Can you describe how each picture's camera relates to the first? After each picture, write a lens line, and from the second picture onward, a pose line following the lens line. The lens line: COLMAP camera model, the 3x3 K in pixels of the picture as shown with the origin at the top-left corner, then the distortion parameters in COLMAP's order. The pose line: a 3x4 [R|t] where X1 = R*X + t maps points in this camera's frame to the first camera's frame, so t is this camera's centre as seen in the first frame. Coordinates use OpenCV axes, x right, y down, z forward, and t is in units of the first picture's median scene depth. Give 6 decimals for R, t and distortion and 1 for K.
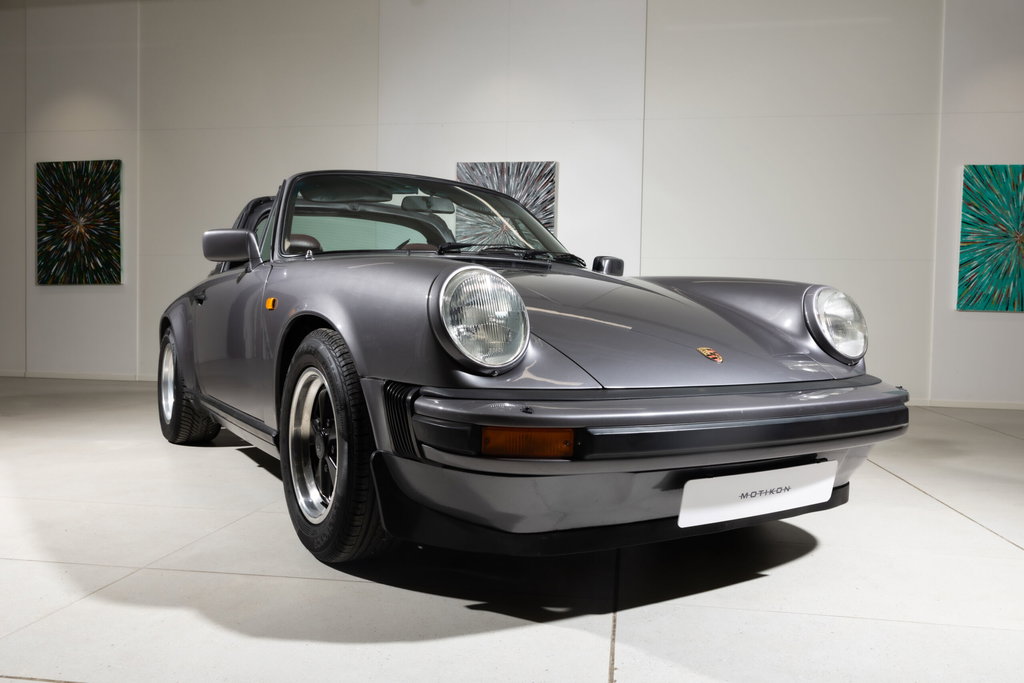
lens RADIAL K [[790.0, 0, 512.0], [0, 790.0, 341.5], [0, 0, 1]] dist [0.008012, 0.000142]
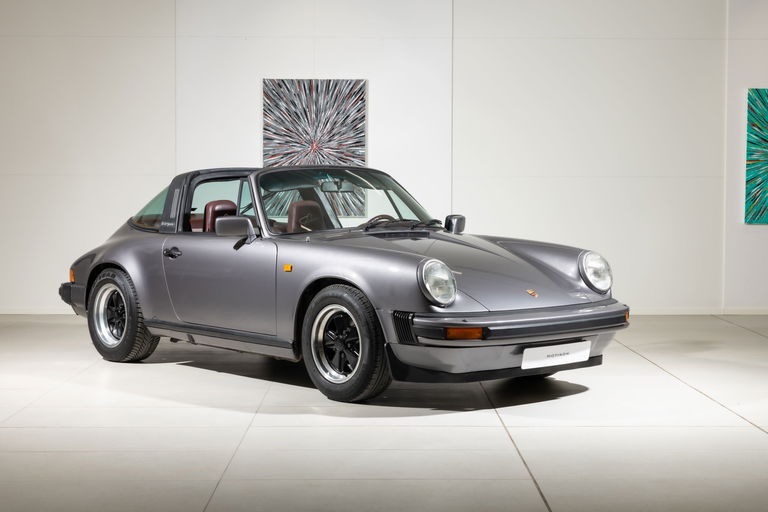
lens RADIAL K [[1383.9, 0, 384.0], [0, 1383.9, 256.0], [0, 0, 1]] dist [0.025173, -0.121315]
pose [[0.987222, -0.025736, 0.157260, -0.602861], [0.021831, 0.999410, 0.026507, -0.158320], [-0.157850, -0.022735, 0.987201, -2.166947]]
